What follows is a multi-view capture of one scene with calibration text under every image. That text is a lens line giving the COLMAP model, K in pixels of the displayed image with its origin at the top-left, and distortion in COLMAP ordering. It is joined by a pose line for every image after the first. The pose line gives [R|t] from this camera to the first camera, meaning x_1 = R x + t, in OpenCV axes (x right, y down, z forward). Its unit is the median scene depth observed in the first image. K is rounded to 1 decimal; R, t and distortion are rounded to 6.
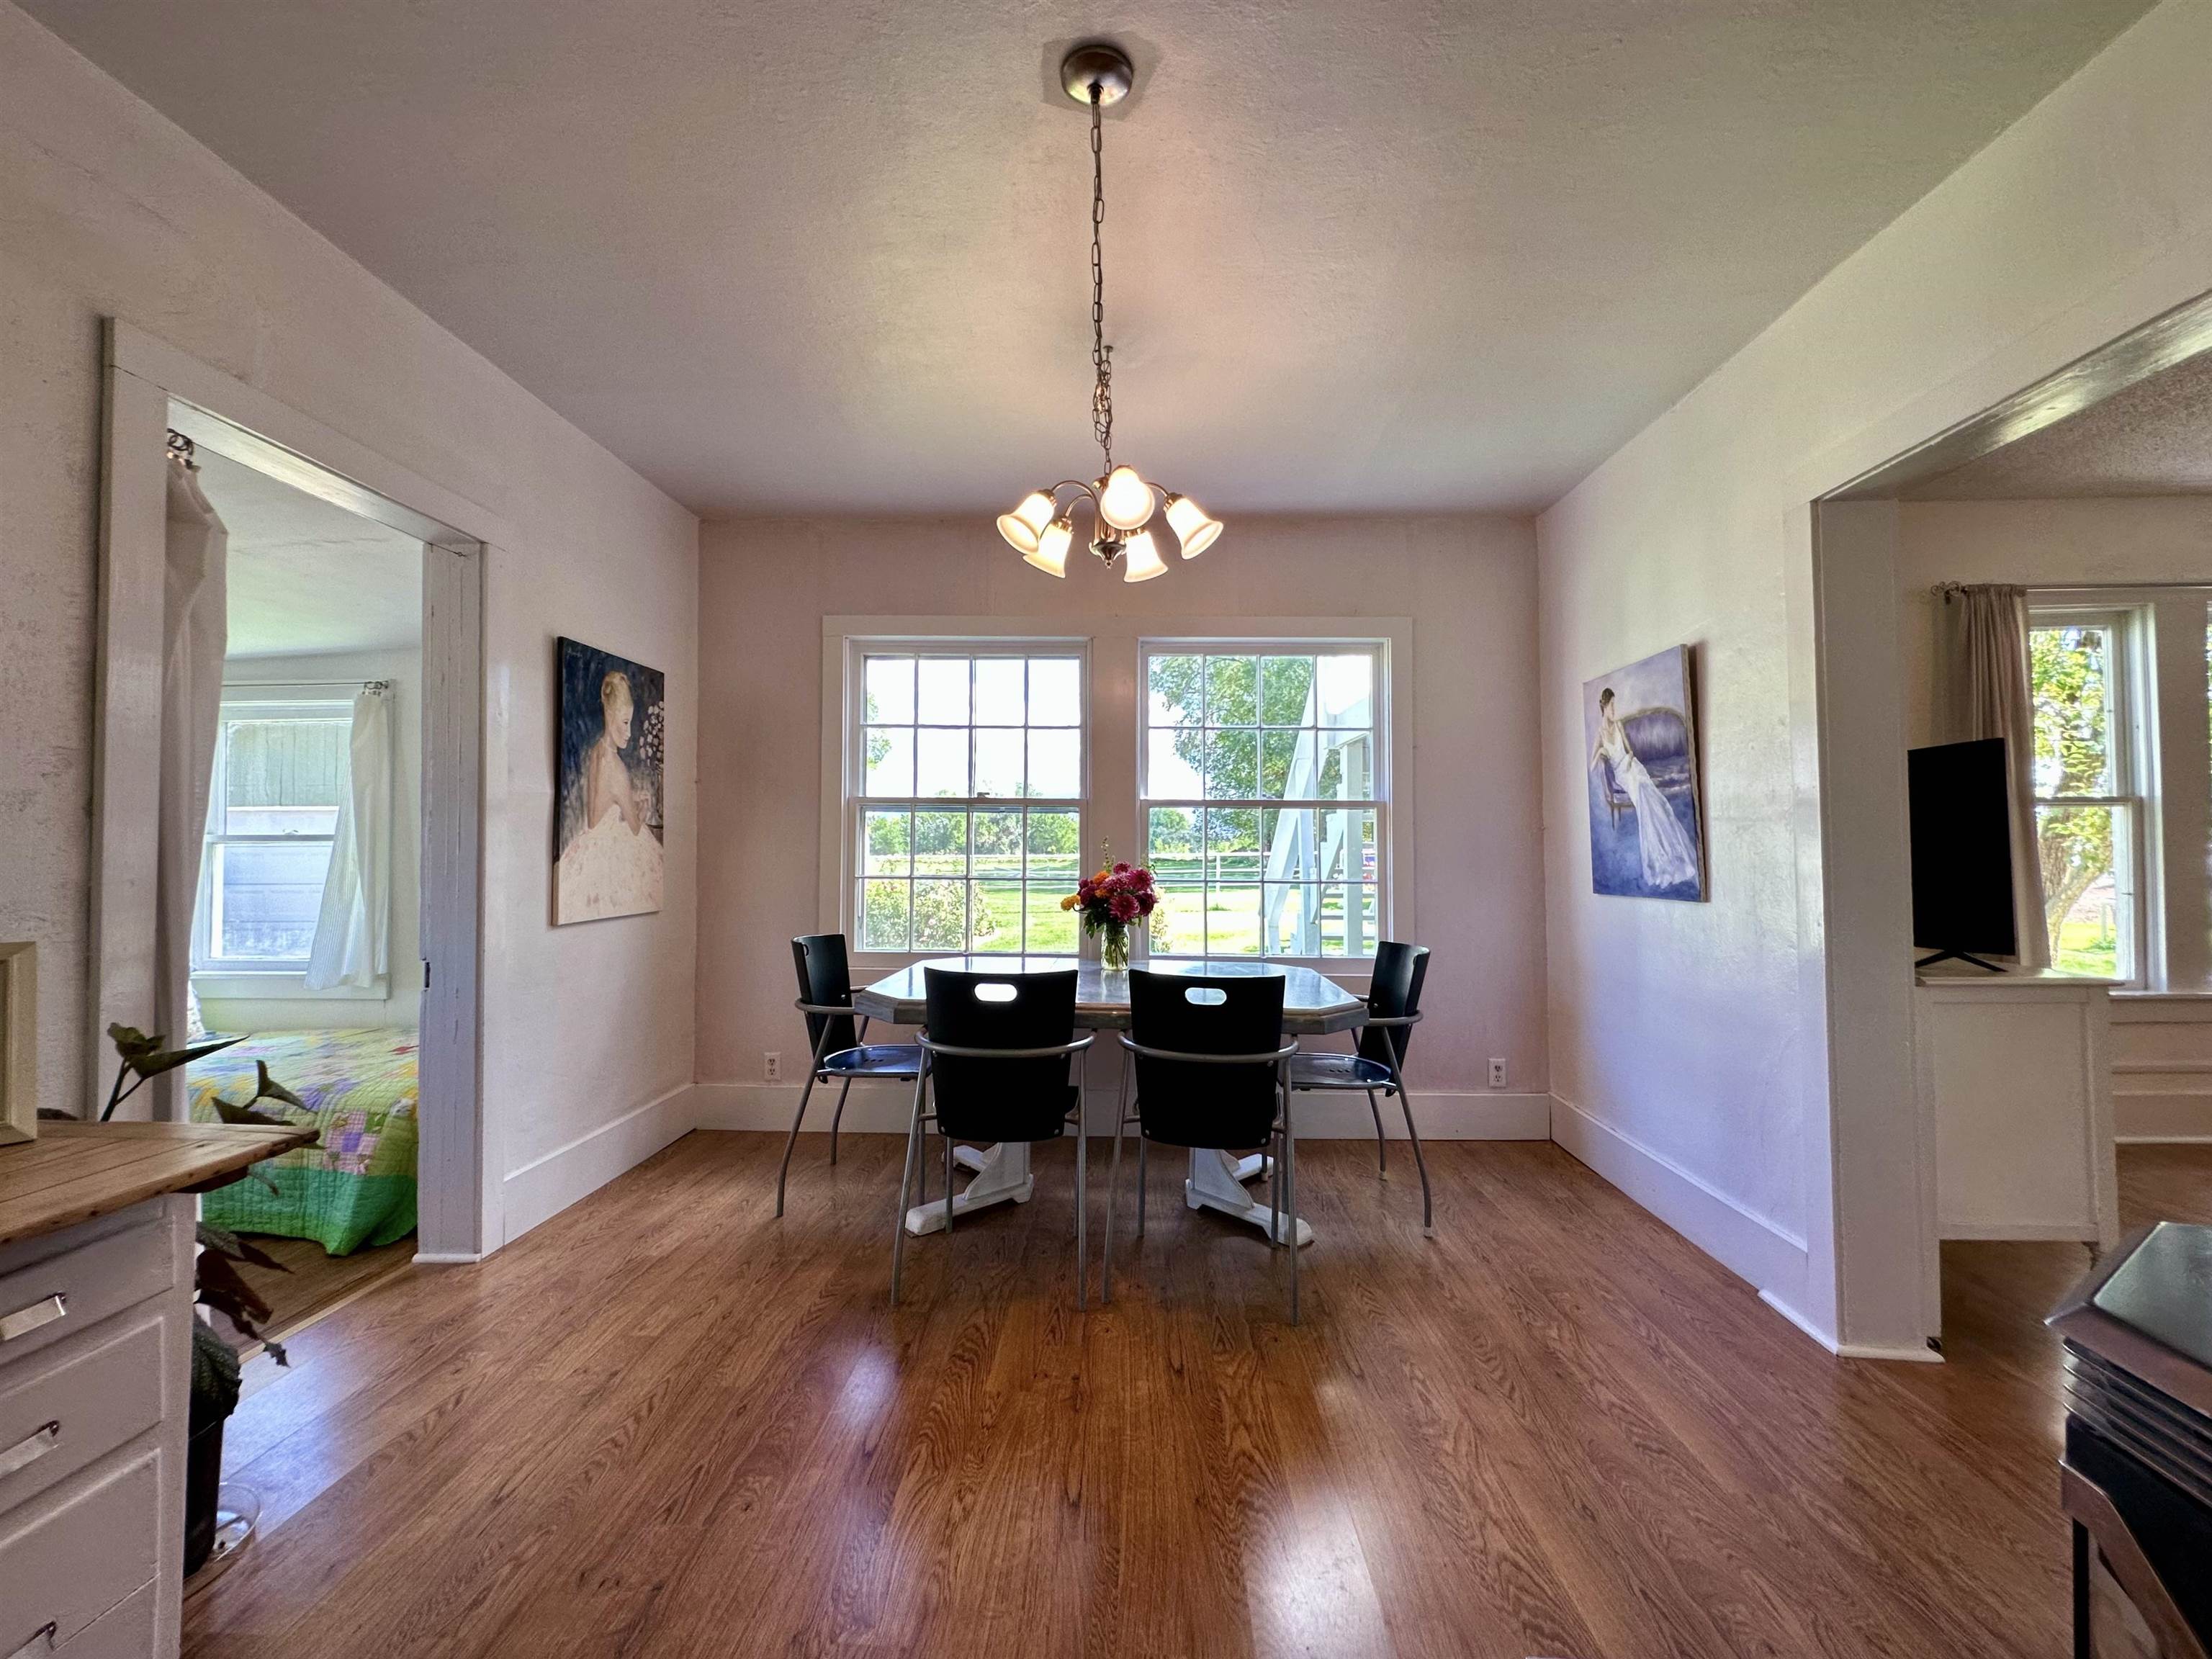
lens RADIAL K [[884.0, 0, 1101.3], [0, 884.0, 827.3], [0, 0, 1]] dist [-0.001012, 0.000115]
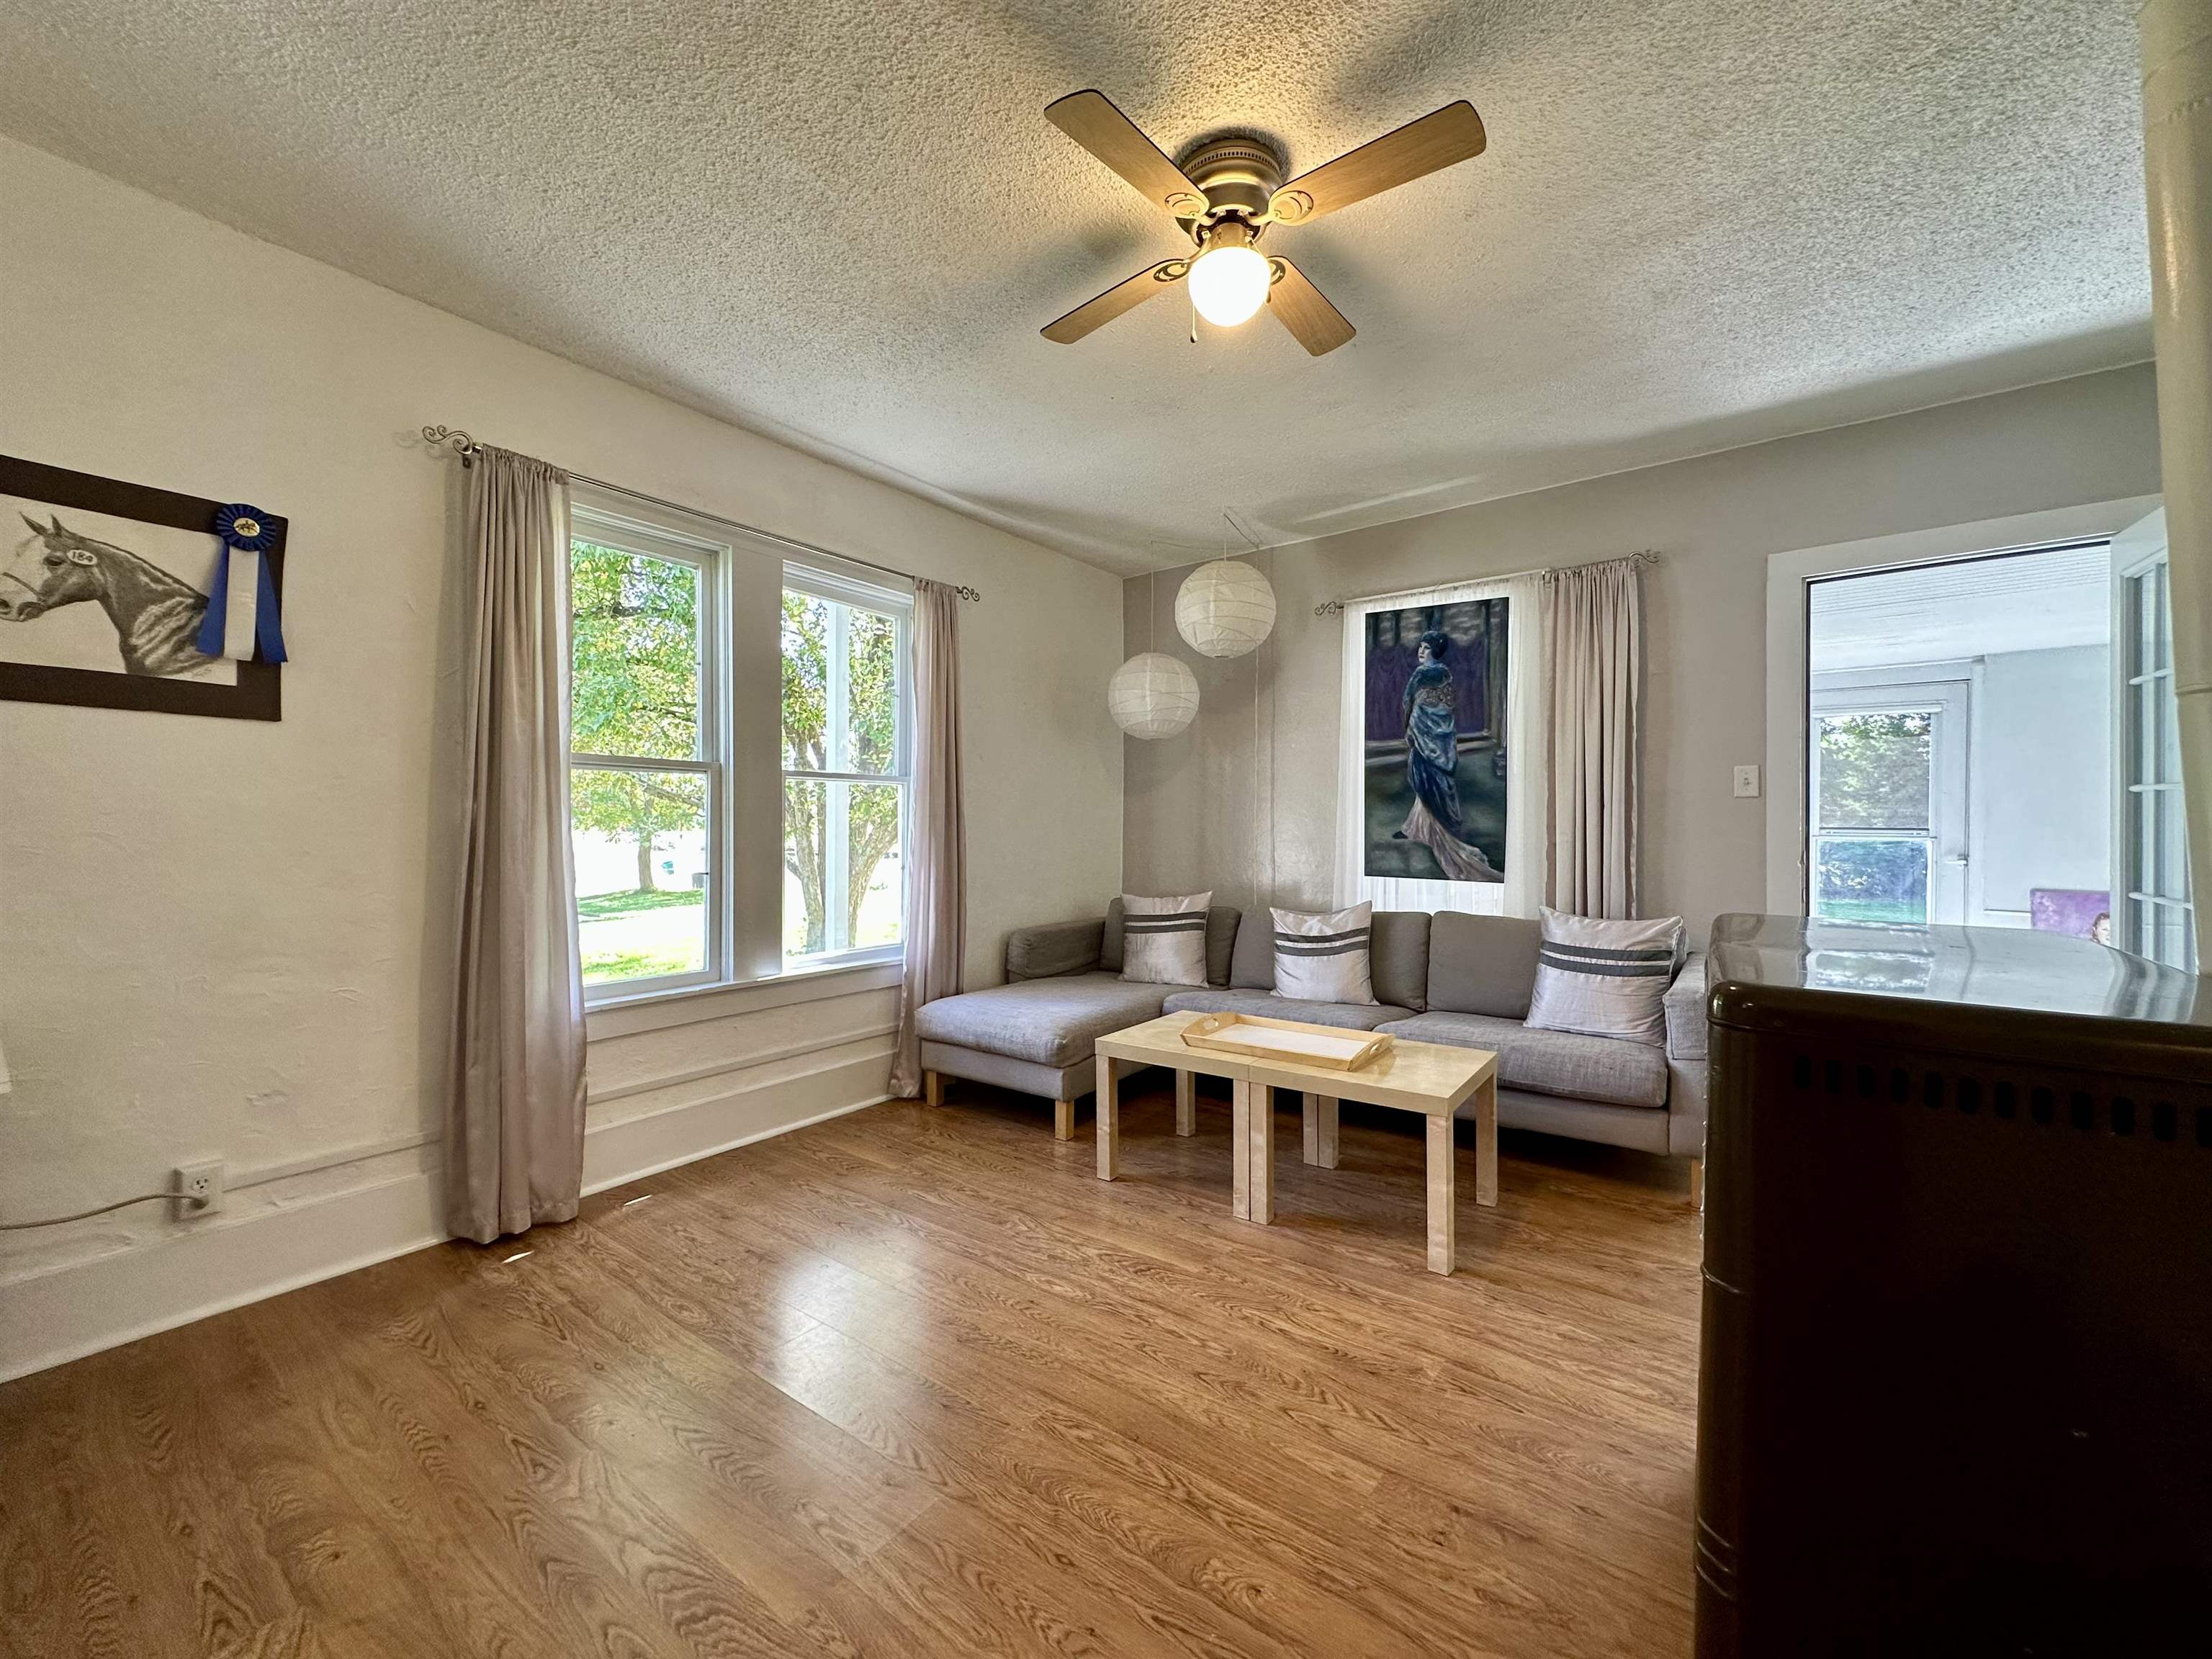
lens RADIAL K [[884.0, 0, 1102.6], [0, 884.0, 830.5], [0, 0, 1]] dist [-0.001012, 0.000115]
pose [[0.569398, 0.004424, 0.822050, 0.813191], [-0.024420, 0.999635, 0.011535, 0.016001], [-0.821699, -0.026642, 0.569298, 0.217856]]
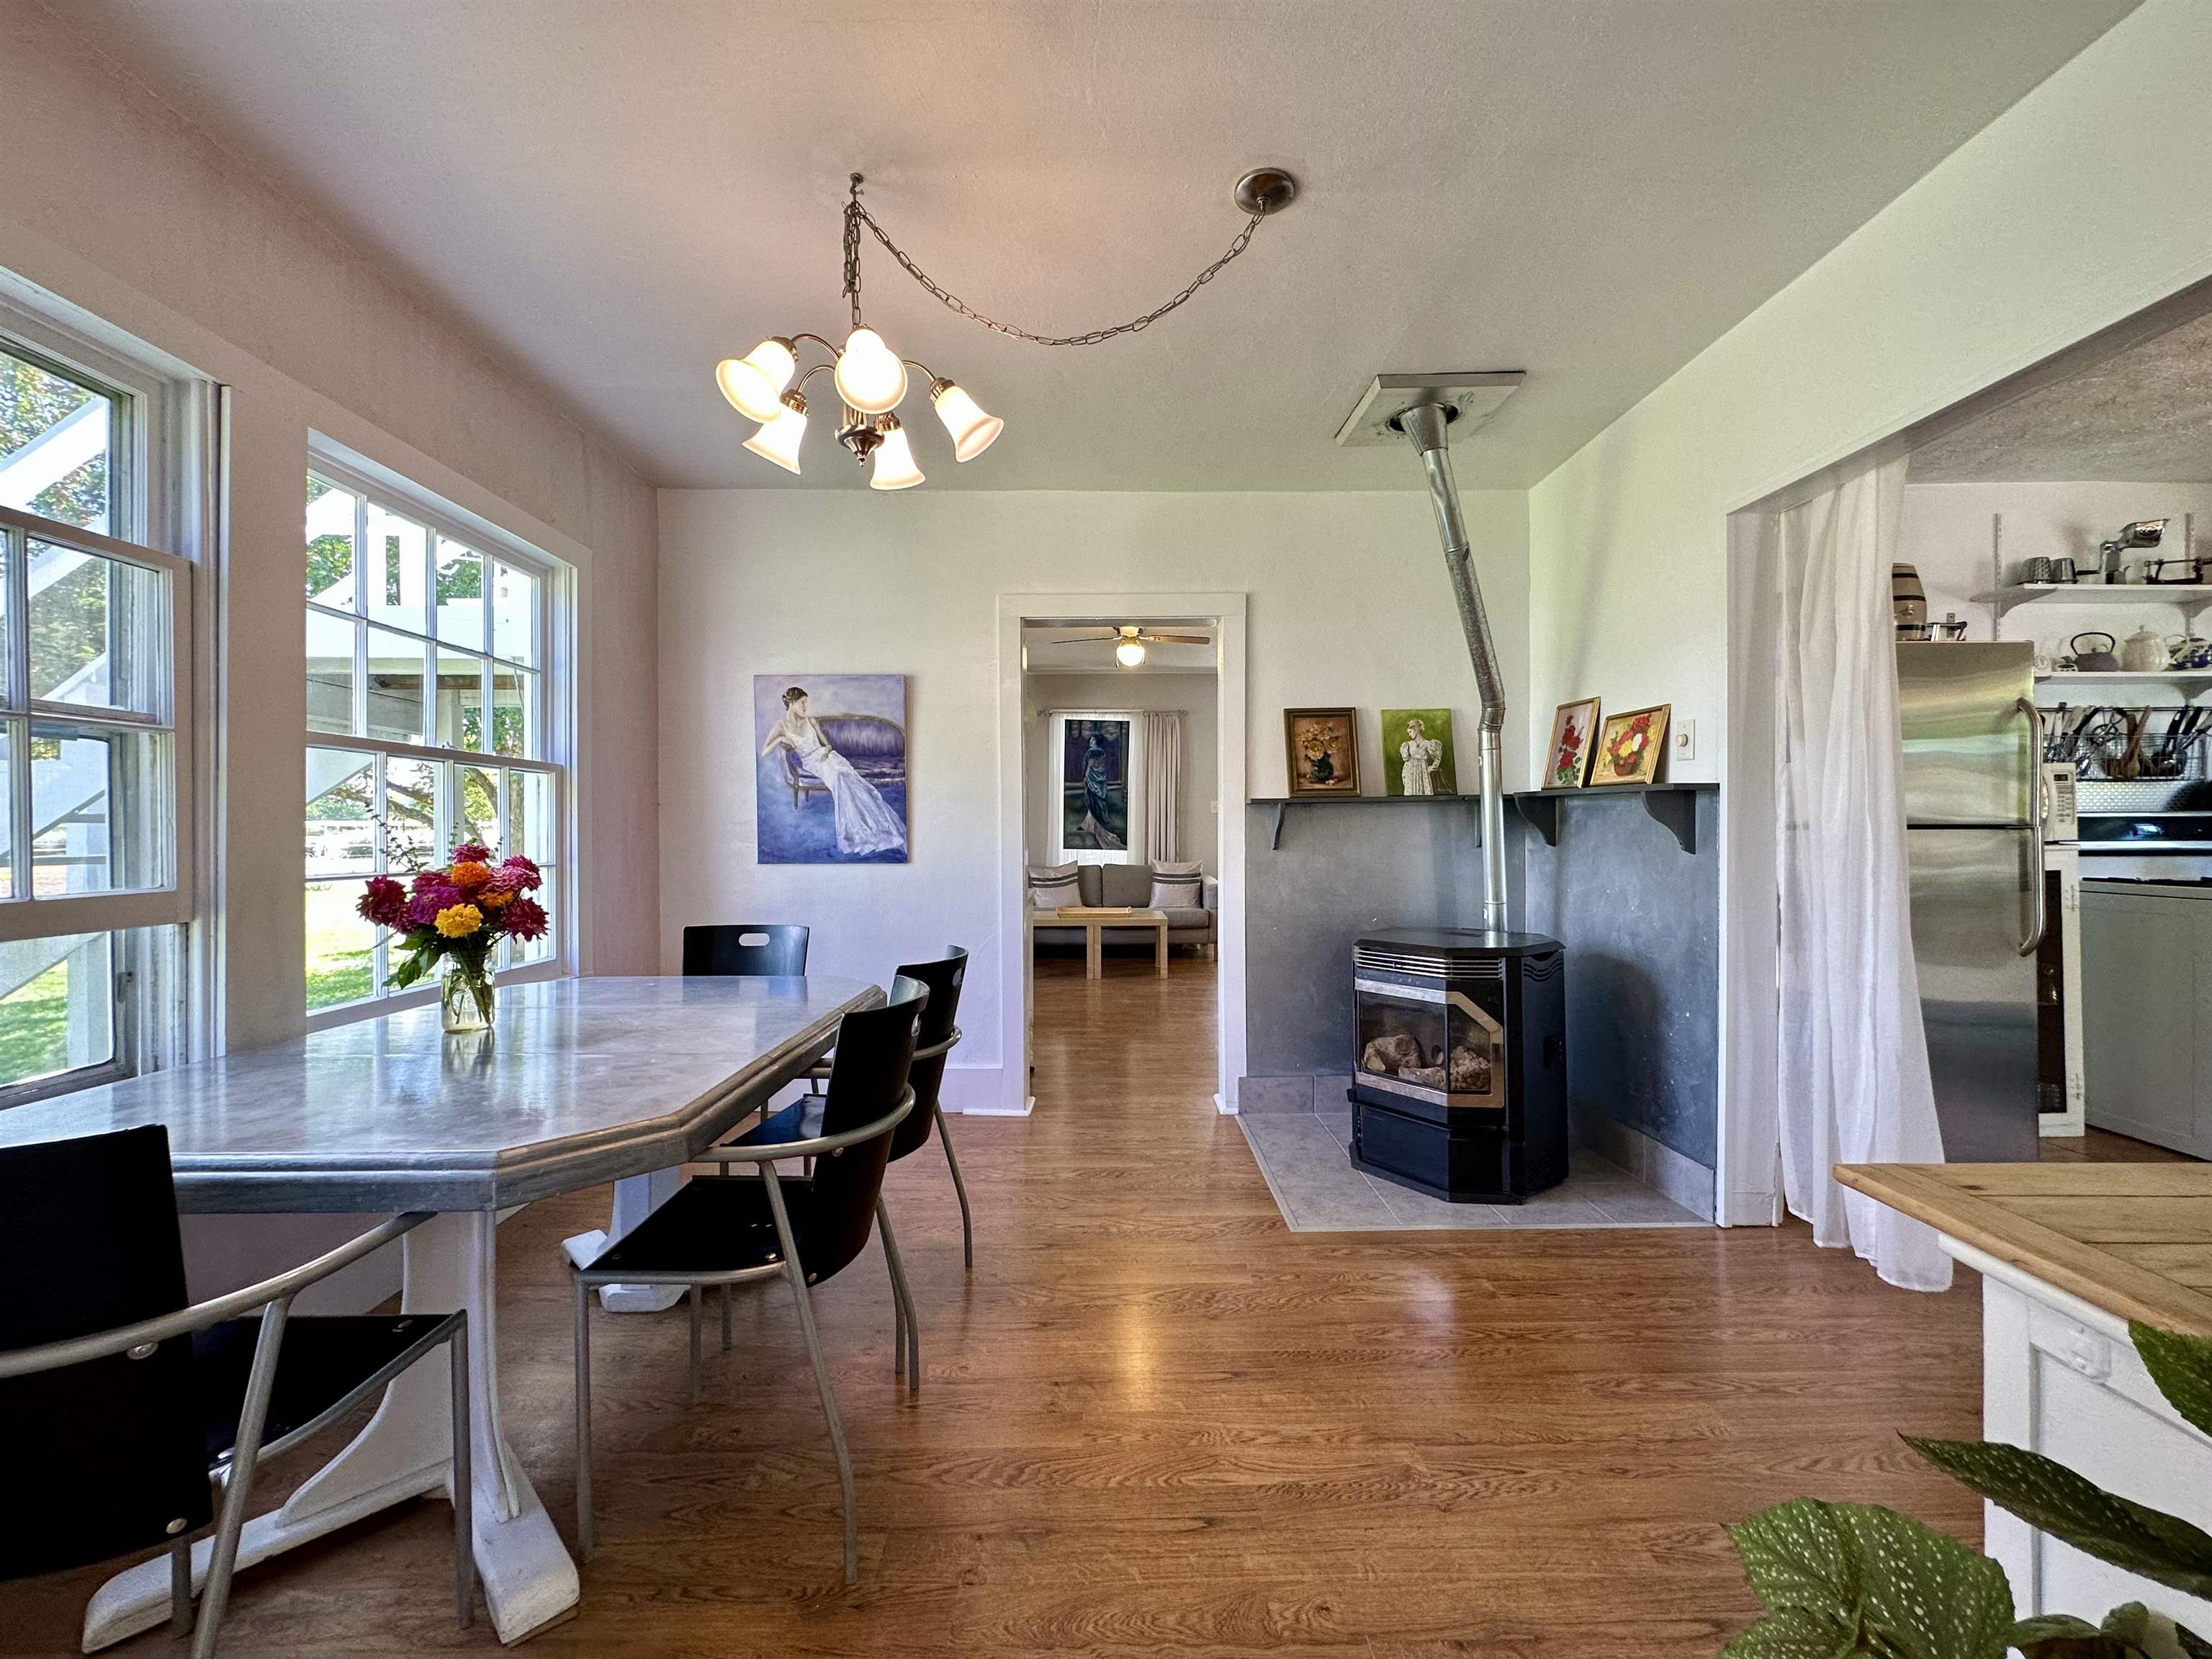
lens RADIAL K [[884.0, 0, 1105.2], [0, 884.0, 830.5], [0, 0, 1]] dist [-0.001012, 0.000115]
pose [[-0.049518, -0.006542, 0.998752, -0.664926], [-0.025673, 0.999656, 0.005275, 0.016508], [-0.998443, -0.025379, -0.049669, 0.693485]]
